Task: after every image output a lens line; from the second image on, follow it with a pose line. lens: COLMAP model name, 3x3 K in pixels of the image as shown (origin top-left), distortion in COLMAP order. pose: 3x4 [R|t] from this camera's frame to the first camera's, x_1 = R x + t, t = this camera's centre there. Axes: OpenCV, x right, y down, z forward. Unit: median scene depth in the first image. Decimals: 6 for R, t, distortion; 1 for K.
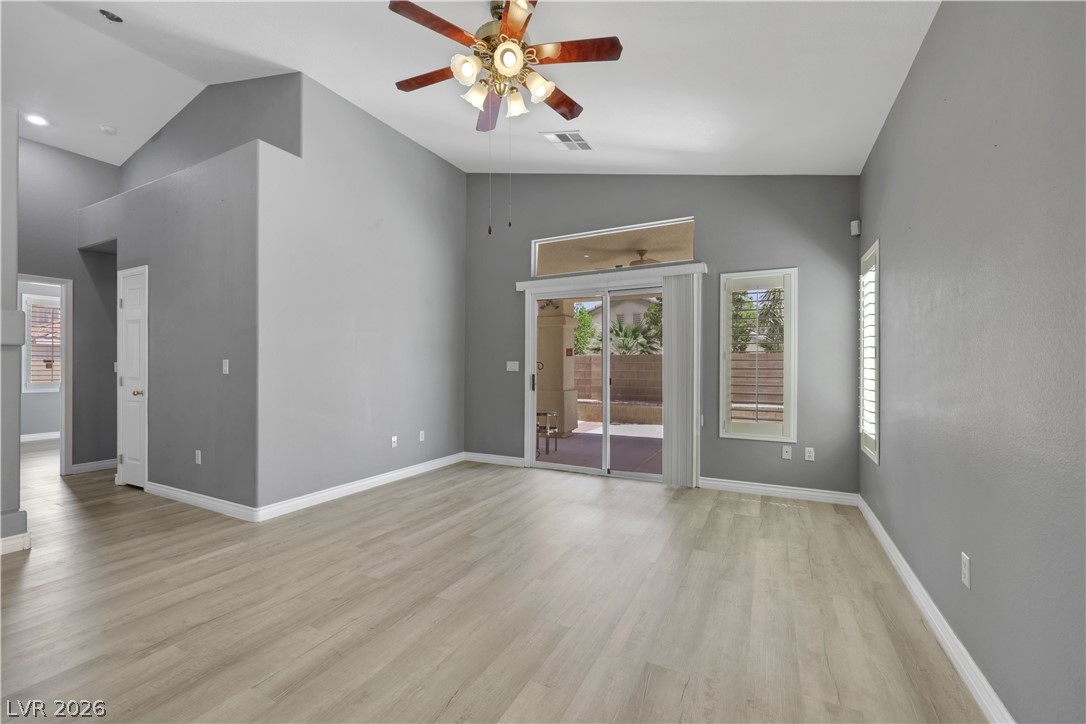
lens RADIAL K [[445.0, 0, 536.0], [0, 445.0, 363.7], [0, 0, 1]] dist [-0.000011, 0.000476]
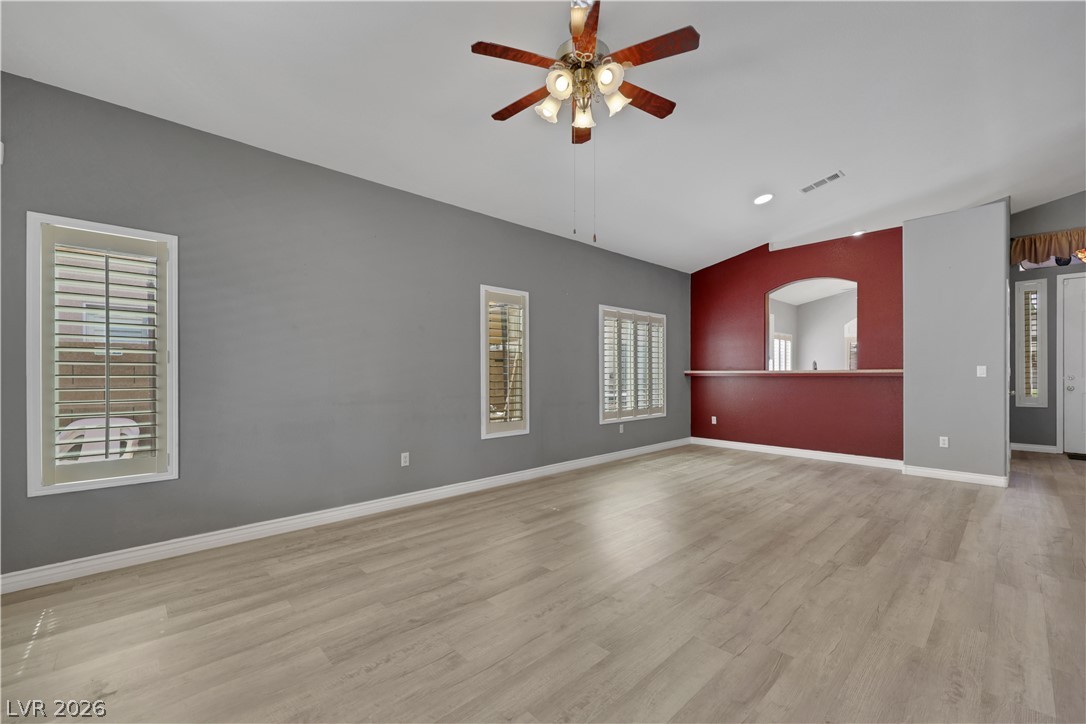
lens RADIAL K [[445.0, 0, 541.2], [0, 445.0, 378.3], [0, 0, 1]] dist [-0.000011, 0.000476]
pose [[-0.943194, -0.002067, 0.332236, -0.219033], [0.000153, 0.999978, 0.006655, 0.008661], [-0.332242, 0.006328, -0.943173, 1.338730]]
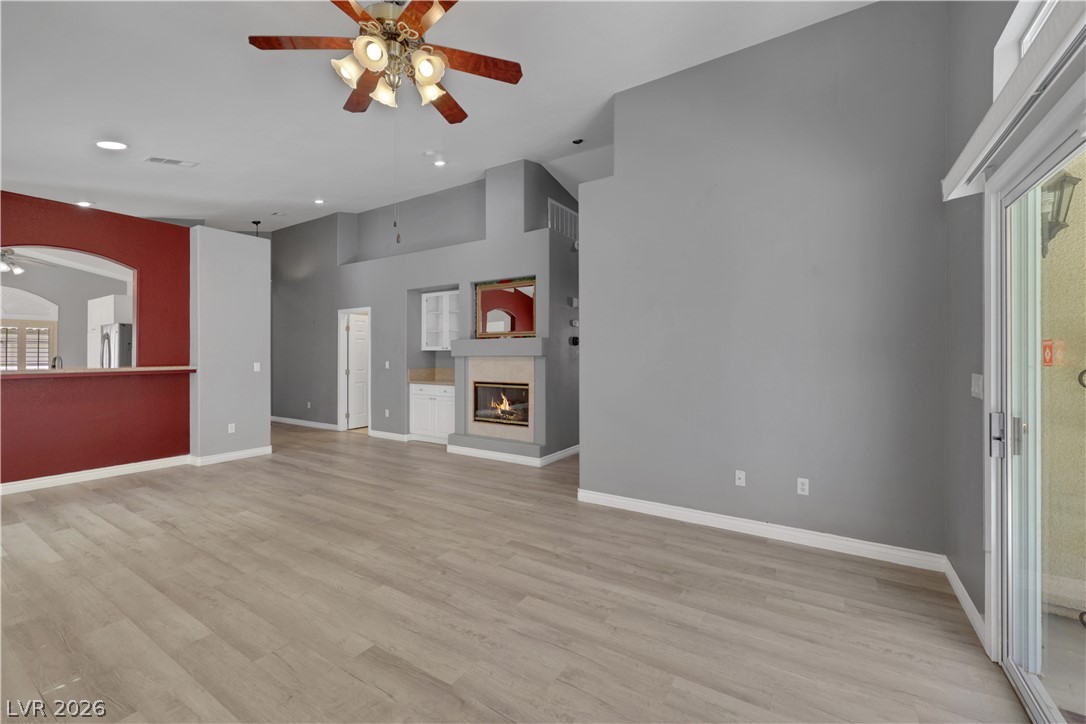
lens RADIAL K [[445.0, 0, 555.4], [0, 445.0, 354.3], [0, 0, 1]] dist [-0.000011, 0.000476]
pose [[-0.070529, -0.001278, -0.997509, 0.536906], [0.007611, 0.999969, -0.001819, -0.037259], [0.997481, -0.007720, -0.070517, 0.930452]]
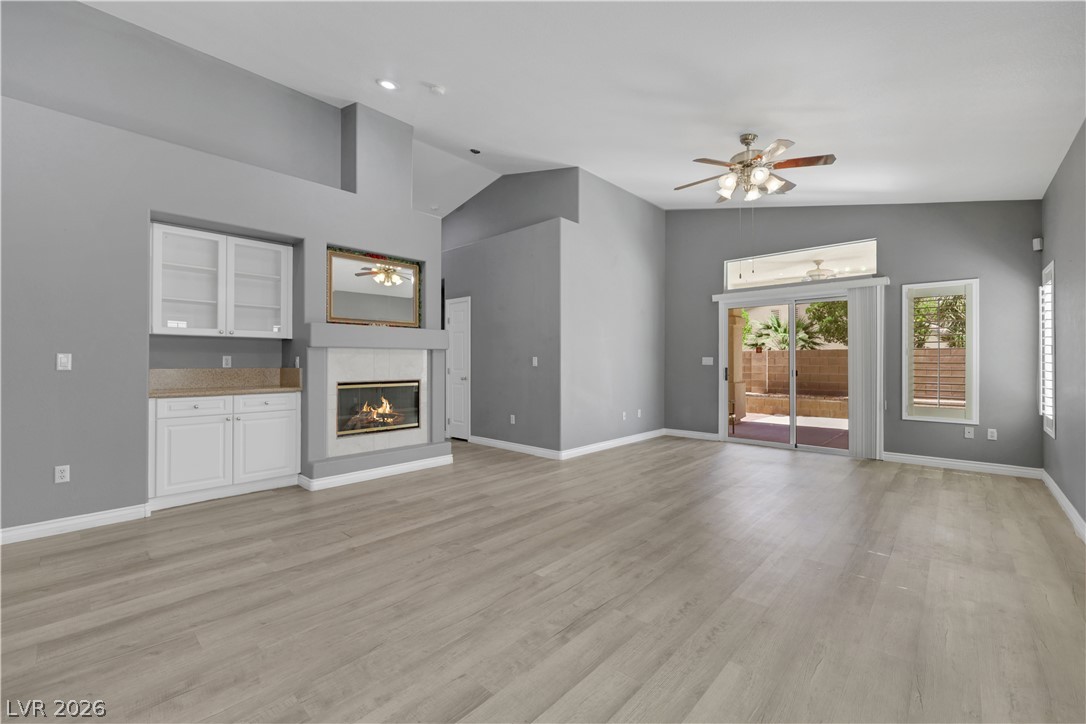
lens RADIAL K [[445.0, 0, 544.7], [0, 445.0, 357.0], [0, 0, 1]] dist [-0.000011, 0.000476]
pose [[0.965886, -0.003537, -0.258943, -0.247405], [0.002471, 0.999987, -0.004444, -0.002177], [0.258955, 0.003653, 0.965882, -0.490214]]
